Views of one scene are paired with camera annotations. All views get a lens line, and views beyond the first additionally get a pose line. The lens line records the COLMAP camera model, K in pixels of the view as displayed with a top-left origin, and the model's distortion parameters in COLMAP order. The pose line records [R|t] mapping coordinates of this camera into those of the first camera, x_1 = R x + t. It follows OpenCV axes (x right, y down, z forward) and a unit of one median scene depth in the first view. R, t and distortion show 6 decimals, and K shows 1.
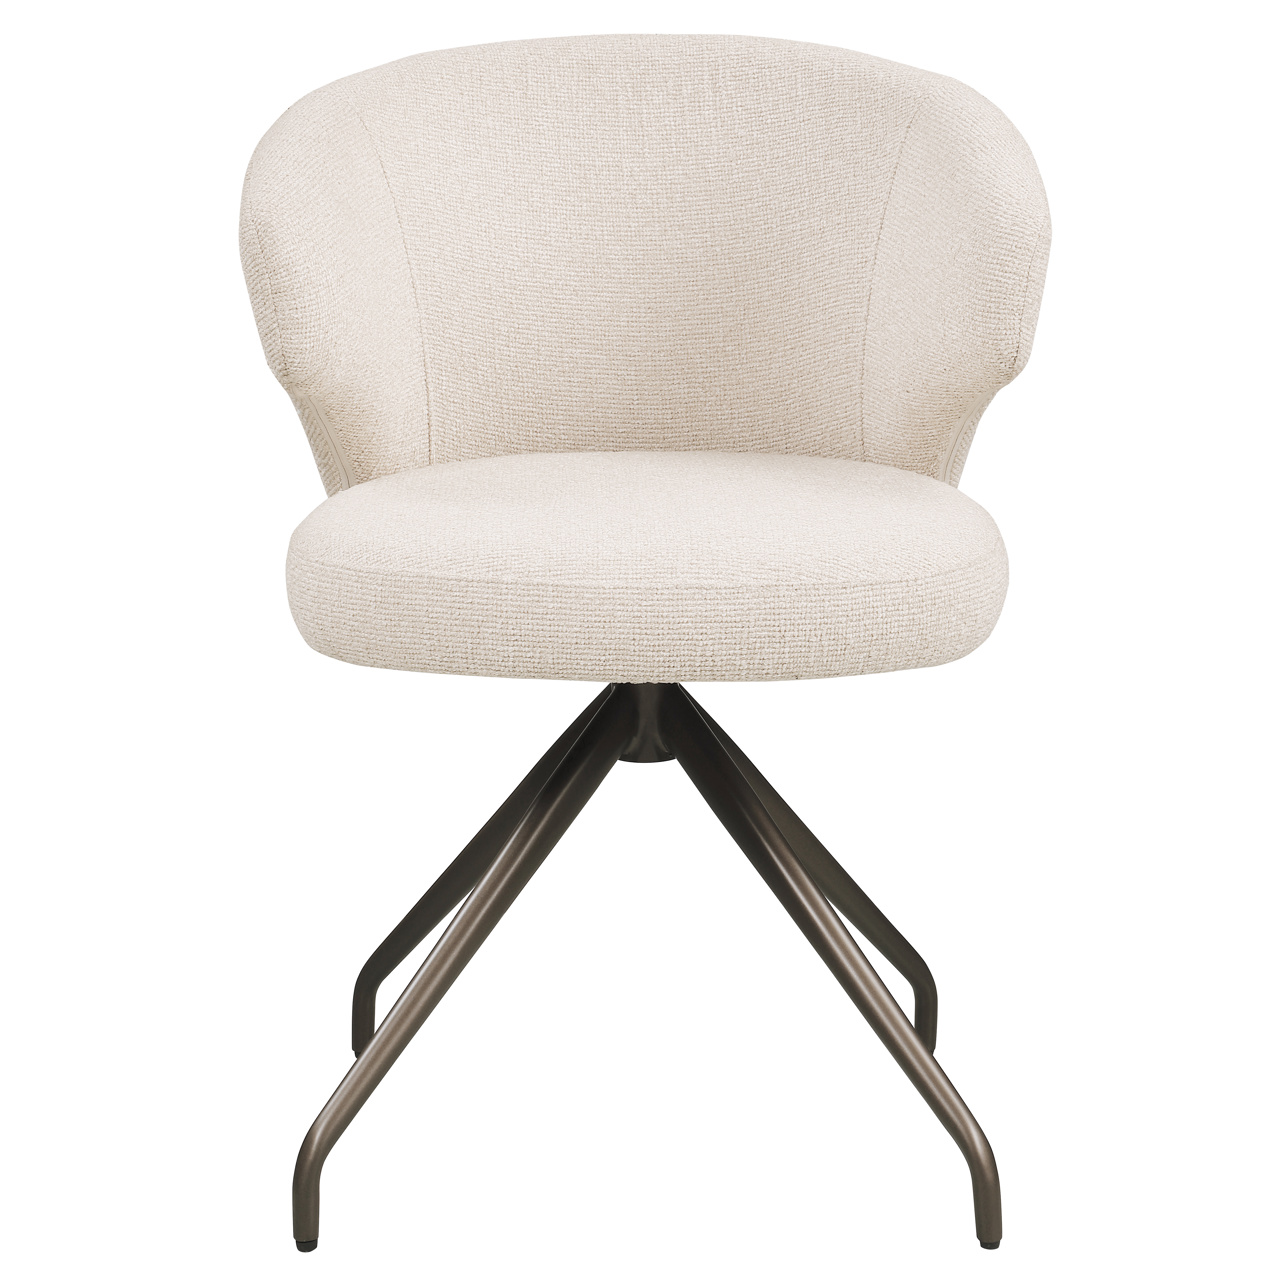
lens RADIAL K [[3872.9, 0, 640.0], [0, 3872.9, 640.0], [0, 0, 1]] dist [0.188714, 0.801744]
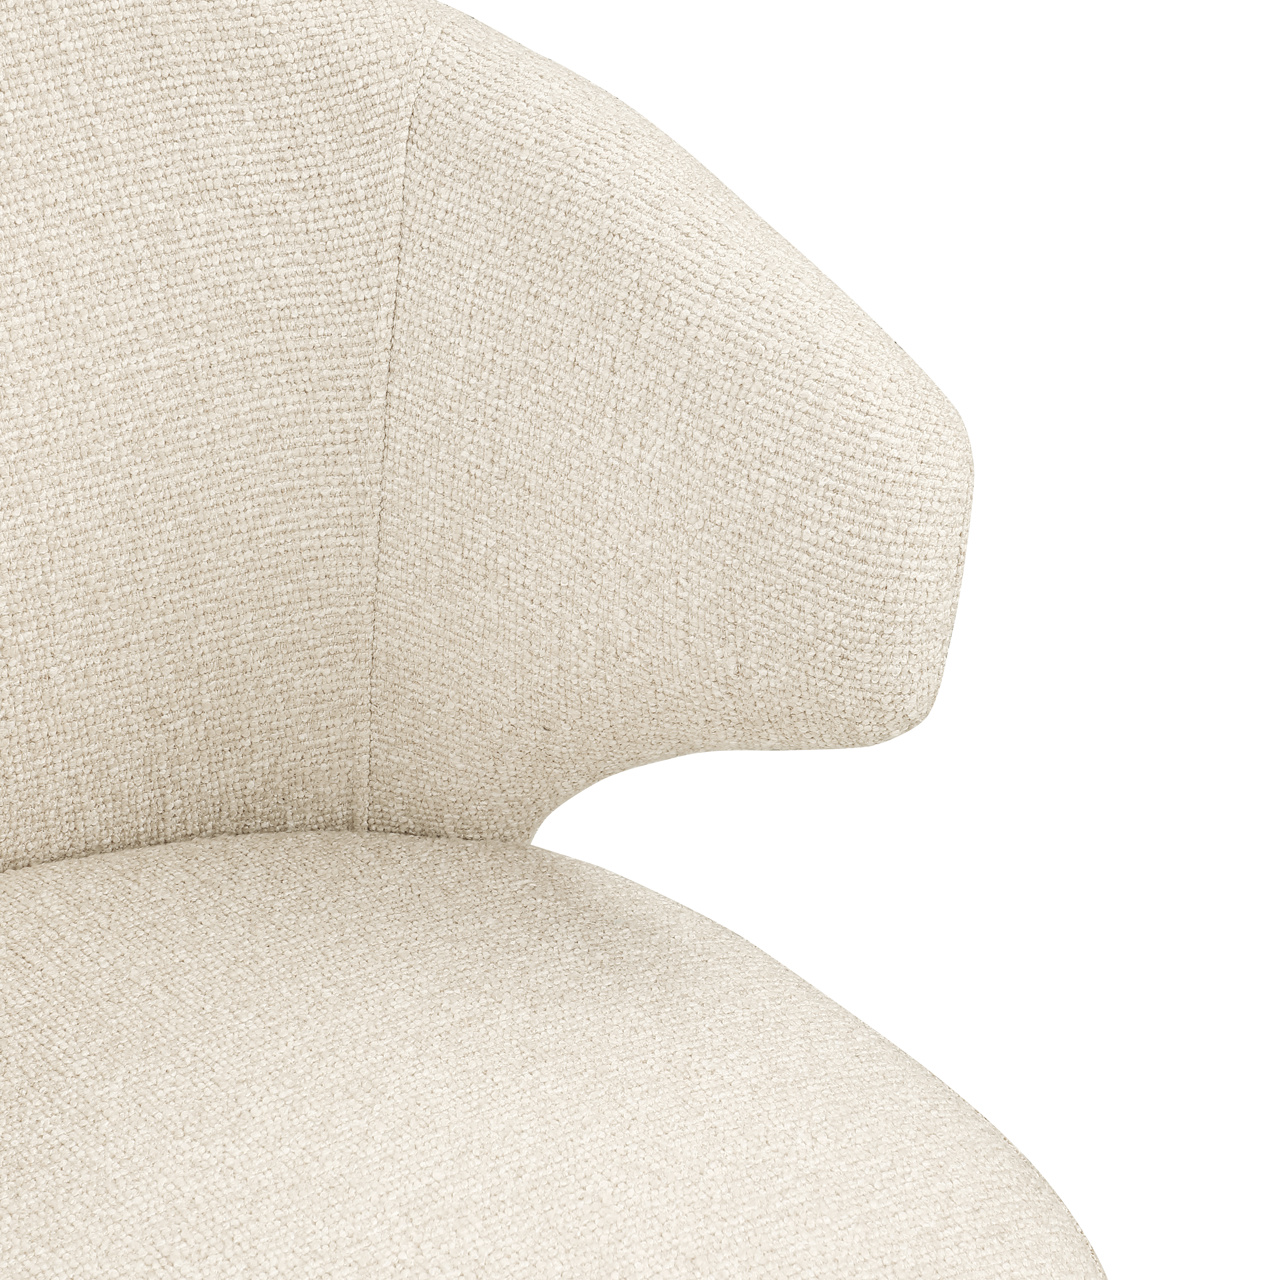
lens RADIAL K [[3481.0, 0, 670.7], [0, 3481.0, 699.0], [0, 0, 1]] dist [0.165973, 0.826602]
pose [[0.797205, -0.262838, 0.543490, -0.156547], [0.088835, 0.941523, 0.325026, -0.214785], [-0.597137, -0.210832, 0.773936, 0.696791]]
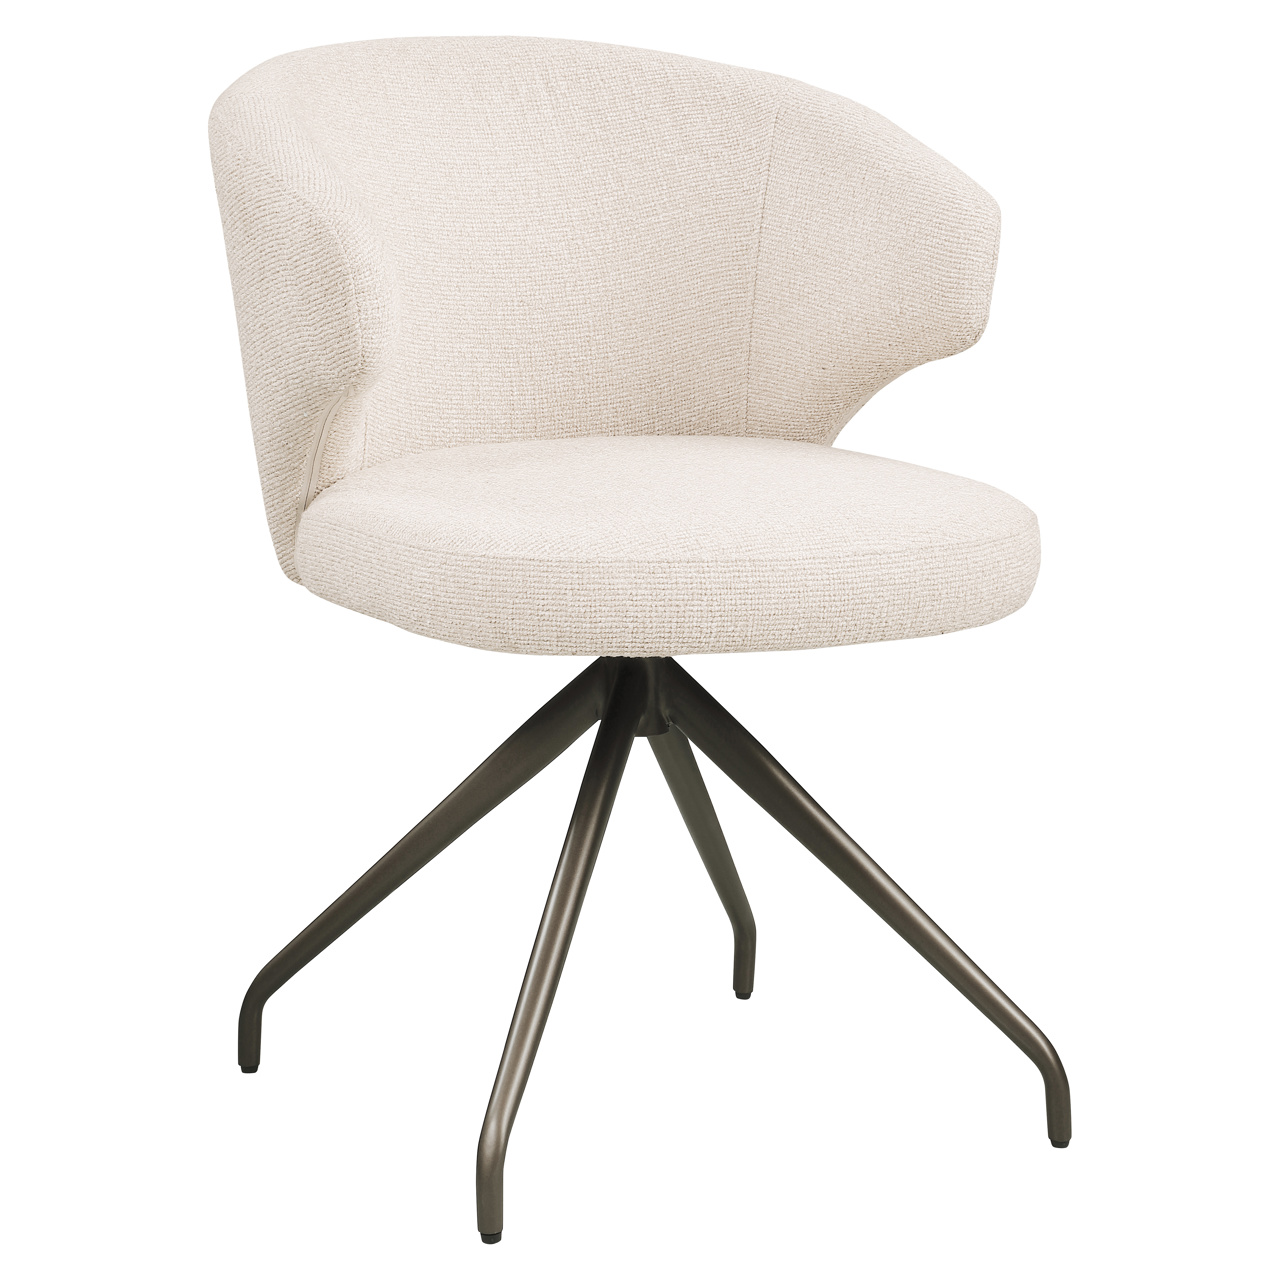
lens RADIAL K [[3788.9, 0, 640.0], [0, 3788.9, 640.0], [0, 0, 1]] dist [0.029793, 2.233043]
pose [[0.882982, -0.075126, 0.463356, -0.486724], [0.077123, 0.996914, 0.014667, -0.009388], [-0.463027, 0.022785, 0.886051, 0.108678]]
